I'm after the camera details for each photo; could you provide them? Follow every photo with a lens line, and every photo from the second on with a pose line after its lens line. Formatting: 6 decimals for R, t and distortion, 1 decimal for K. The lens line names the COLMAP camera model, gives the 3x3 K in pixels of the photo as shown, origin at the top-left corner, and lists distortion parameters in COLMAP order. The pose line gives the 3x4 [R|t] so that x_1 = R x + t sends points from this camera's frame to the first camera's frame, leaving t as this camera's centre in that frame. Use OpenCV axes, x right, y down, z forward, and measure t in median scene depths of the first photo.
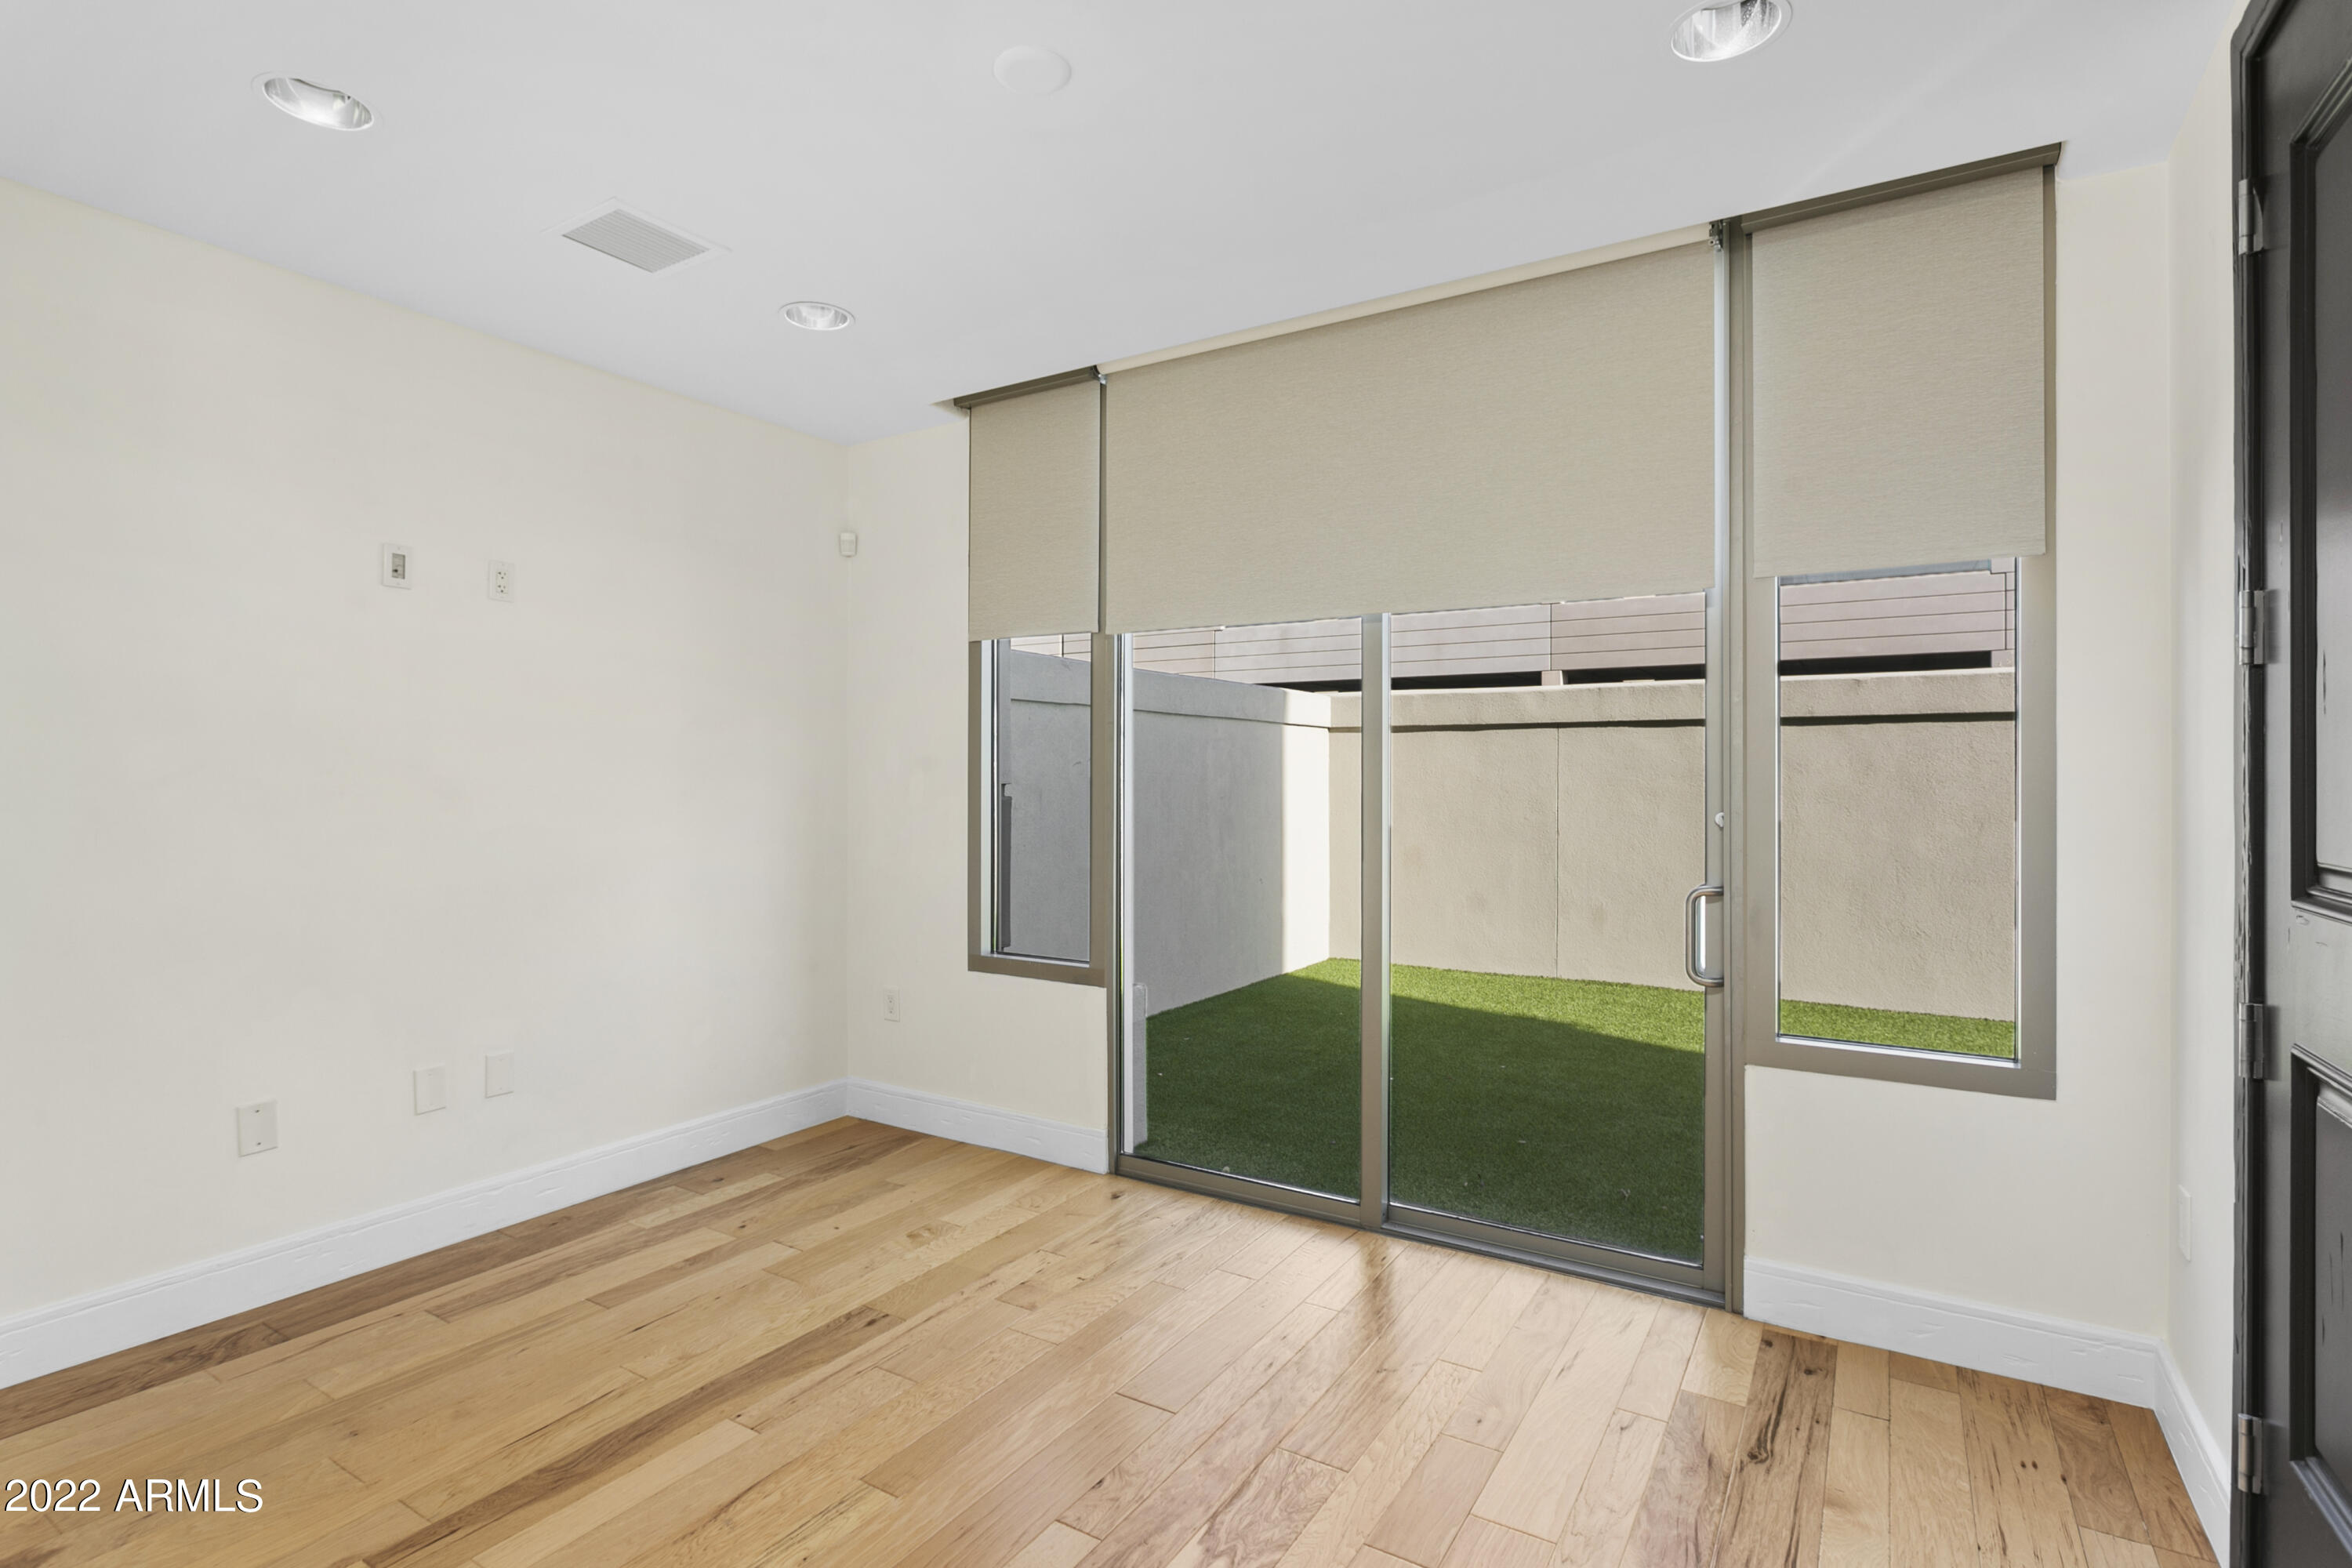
lens RADIAL K [[1154.5, 0, 1163.3], [0, 1154.5, 785.4], [0, 0, 1]] dist [-0.005952, 0.000313]
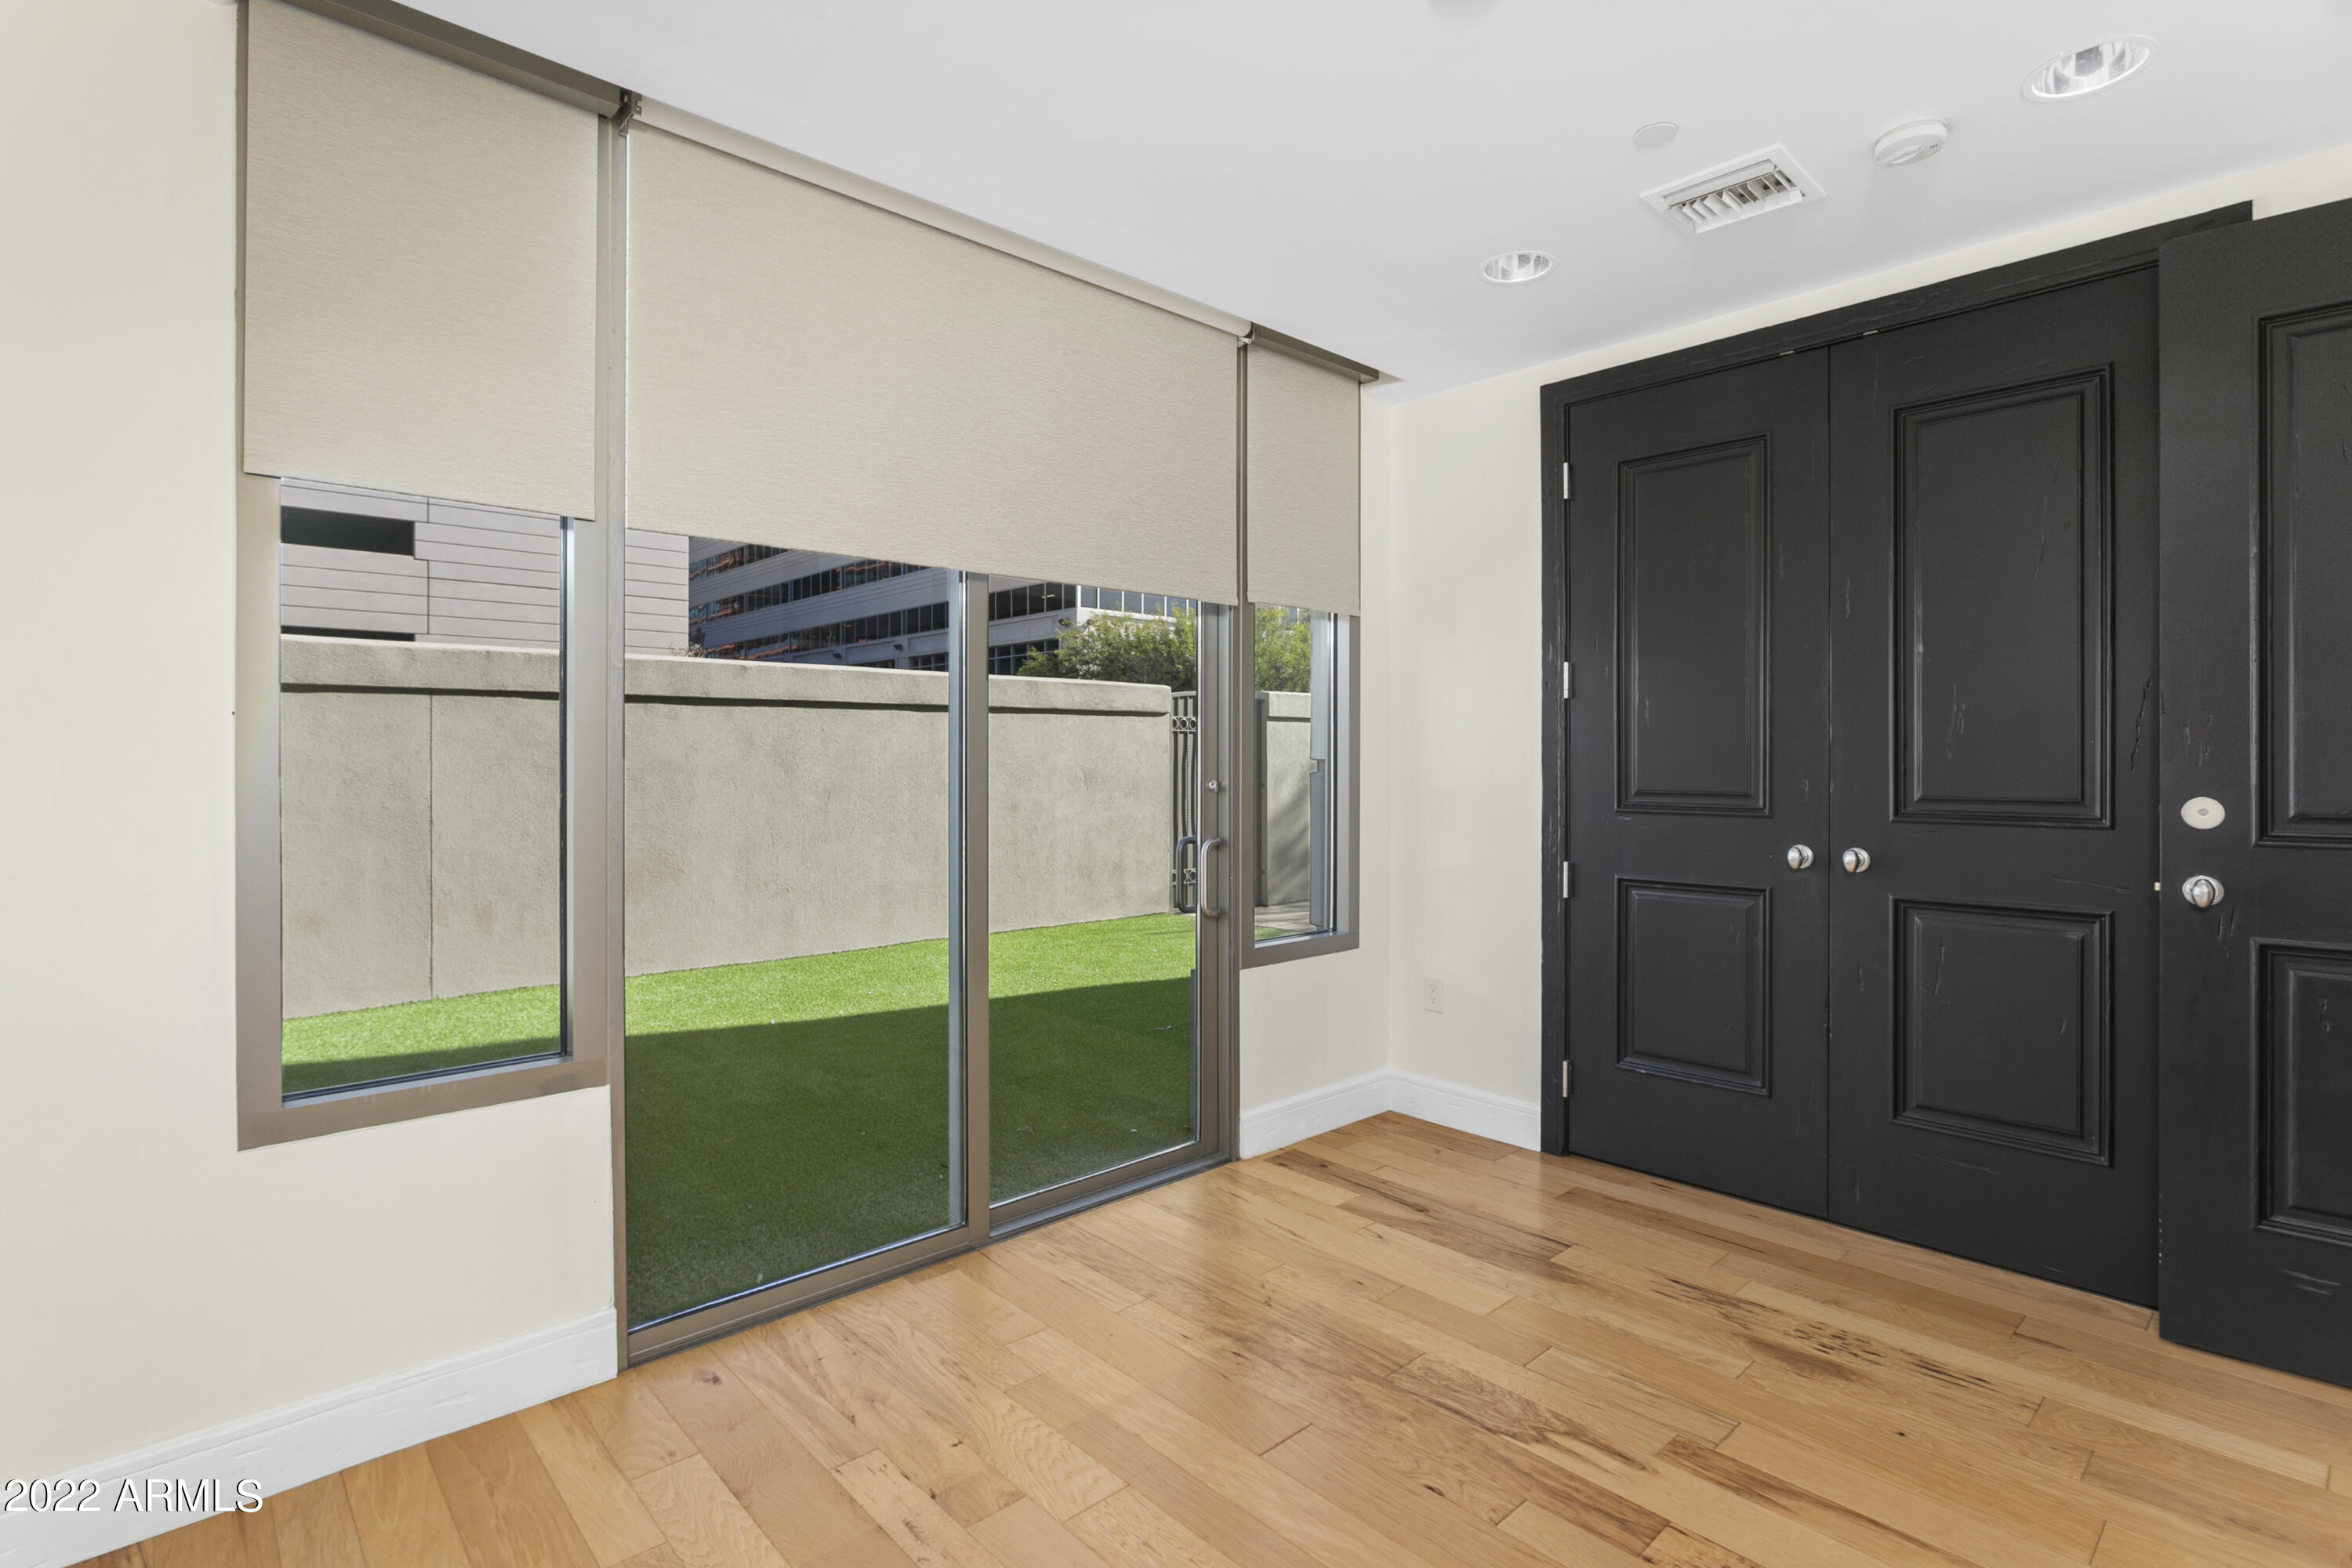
lens RADIAL K [[1122.8, 0, 1168.9], [0, 1122.8, 771.6], [0, 0, 1]] dist [-0.005336, 0.000560]
pose [[0.265950, -0.017157, 0.963834, -0.653620], [0.004537, 0.999853, 0.016546, -0.012561], [-0.963976, -0.000027, 0.265988, 0.616133]]
